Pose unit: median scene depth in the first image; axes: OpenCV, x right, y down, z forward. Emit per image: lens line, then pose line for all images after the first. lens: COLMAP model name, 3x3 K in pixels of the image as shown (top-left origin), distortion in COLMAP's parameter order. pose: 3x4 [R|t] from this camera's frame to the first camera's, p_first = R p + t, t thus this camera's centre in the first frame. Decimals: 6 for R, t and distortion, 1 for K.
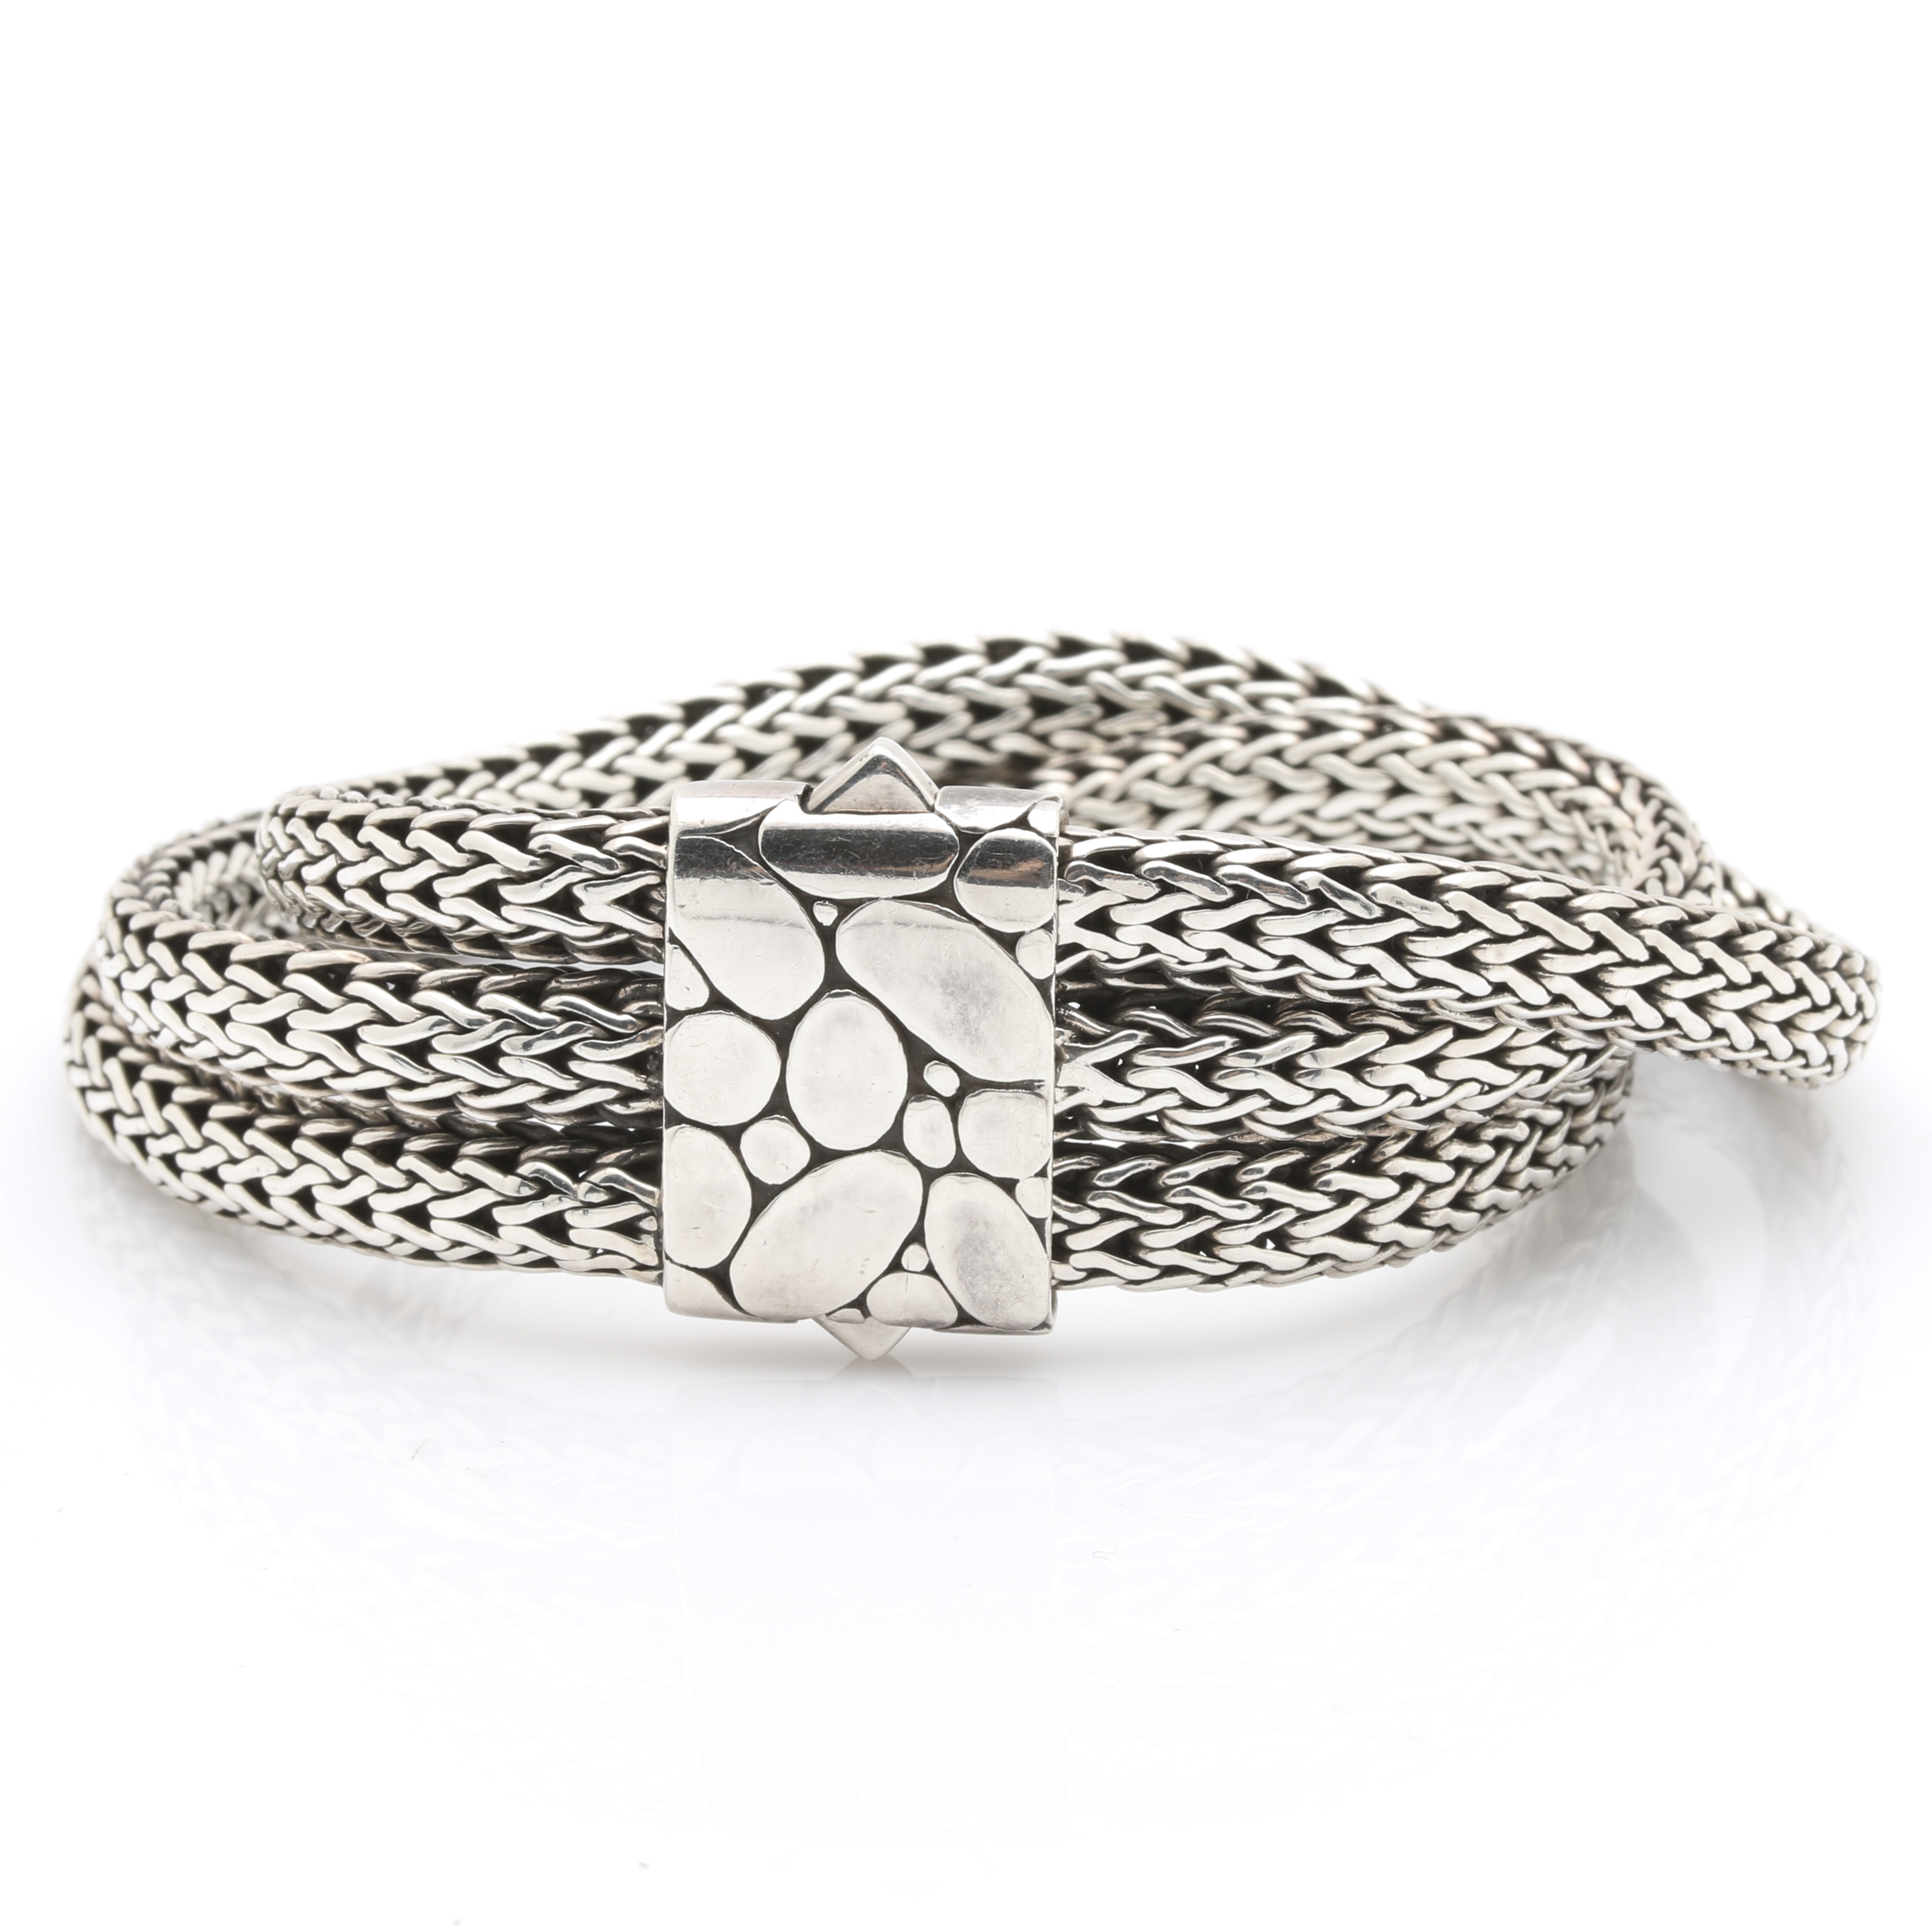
lens RADIAL K [[12120.5, 0, 967.2], [0, 12120.5, 966.7], [0, 0, 1]] dist [-0.134528, 0.000000]
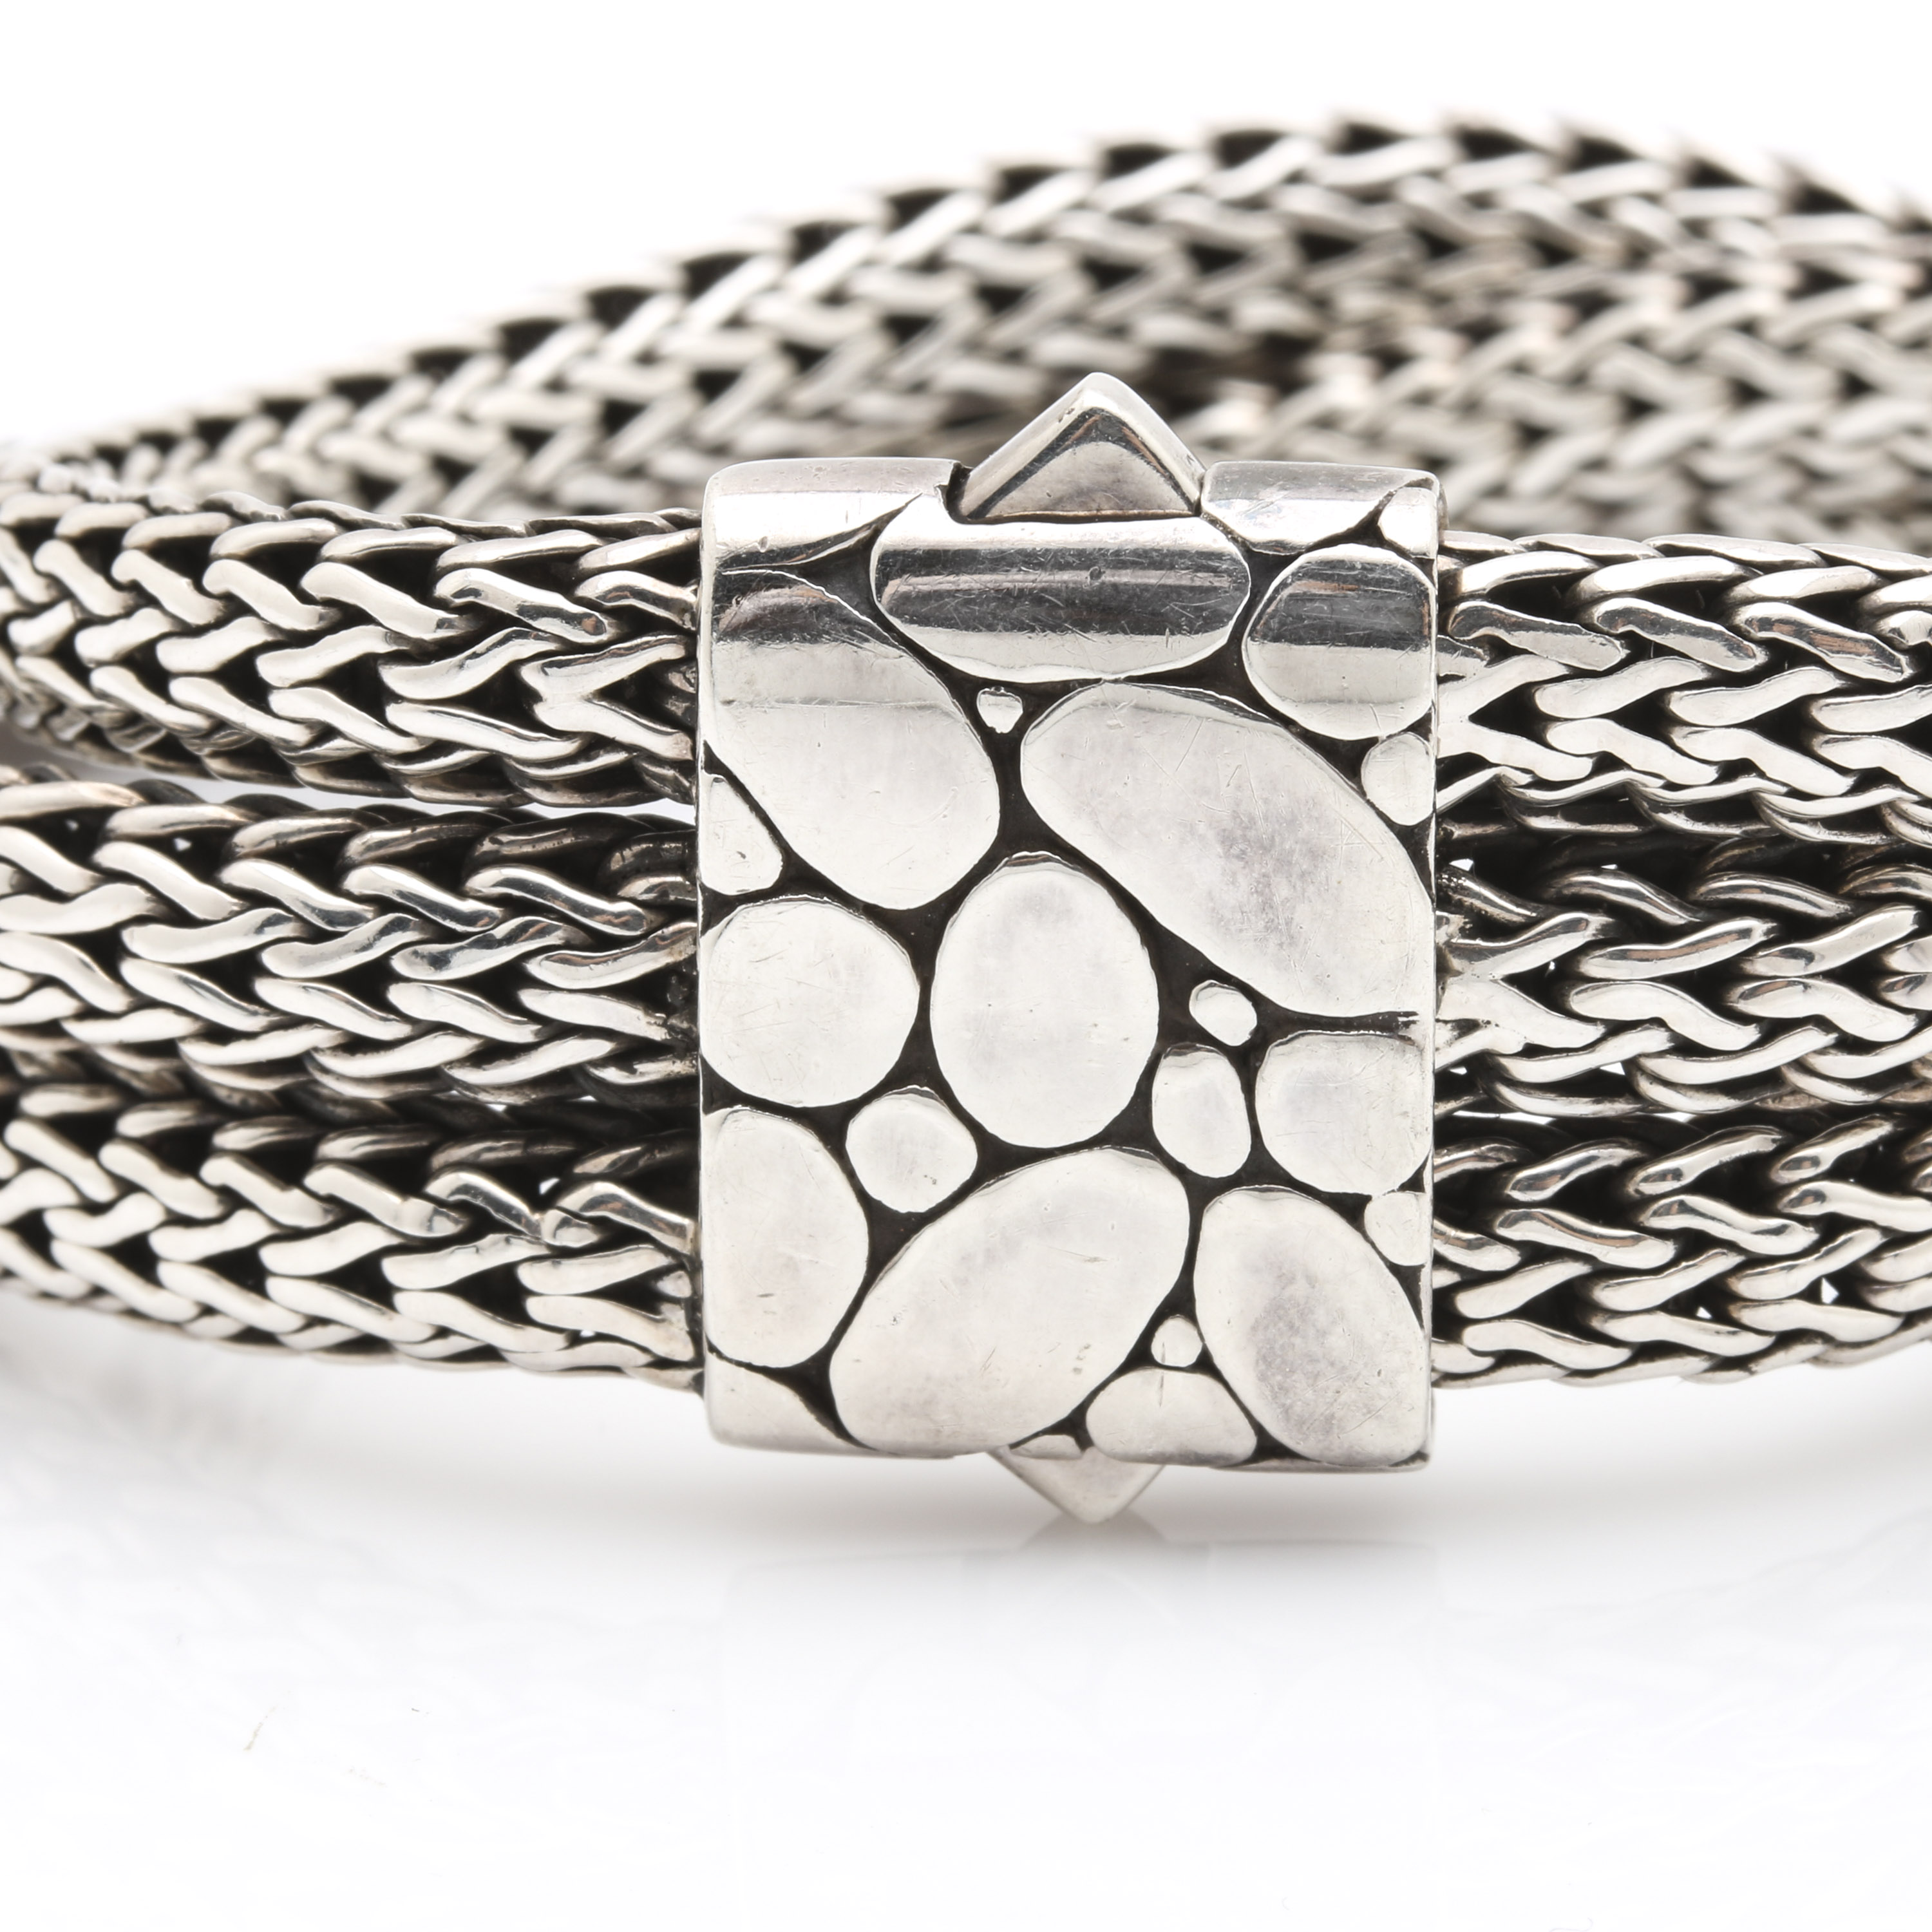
lens RADIAL K [[12120.5, 0, 963.4], [0, 12120.5, 965.2], [0, 0, 1]] dist [-0.134528, 0.000000]
pose [[0.999482, -0.023725, 0.021756, -0.024918], [0.022046, 0.996985, 0.074398, -0.032535], [-0.023455, -0.073880, 0.996991, 0.467376]]
